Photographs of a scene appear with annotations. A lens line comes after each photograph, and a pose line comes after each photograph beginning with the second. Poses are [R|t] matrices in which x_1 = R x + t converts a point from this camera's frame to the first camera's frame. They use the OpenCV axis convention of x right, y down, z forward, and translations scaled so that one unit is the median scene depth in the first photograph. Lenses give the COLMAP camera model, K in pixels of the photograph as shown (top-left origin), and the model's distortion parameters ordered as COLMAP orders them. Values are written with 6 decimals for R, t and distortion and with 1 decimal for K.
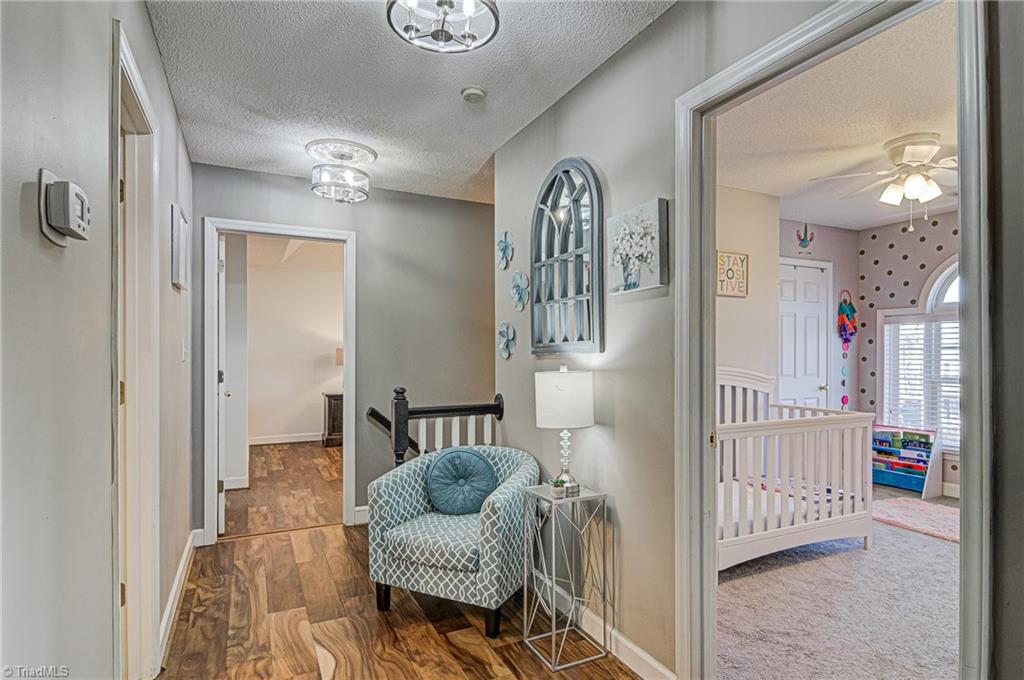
lens RADIAL K [[545.2, 0, 513.0], [0, 545.2, 354.8], [0, 0, 1]] dist [0.024979, -0.026770]
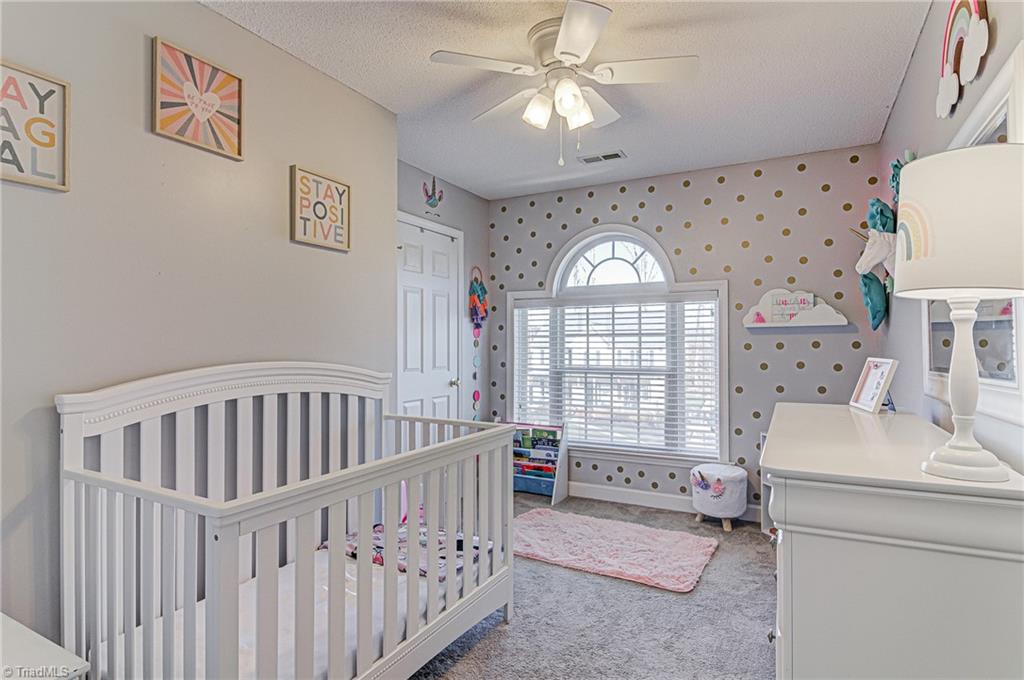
lens RADIAL K [[545.2, 0, 513.0], [0, 545.2, 354.8], [0, 0, 1]] dist [0.024979, -0.026770]
pose [[0.814197, -0.012337, 0.580458, 0.173909], [0.000687, 0.999794, 0.020285, 0.001712], [-0.580588, -0.016117, 0.814038, 0.300873]]
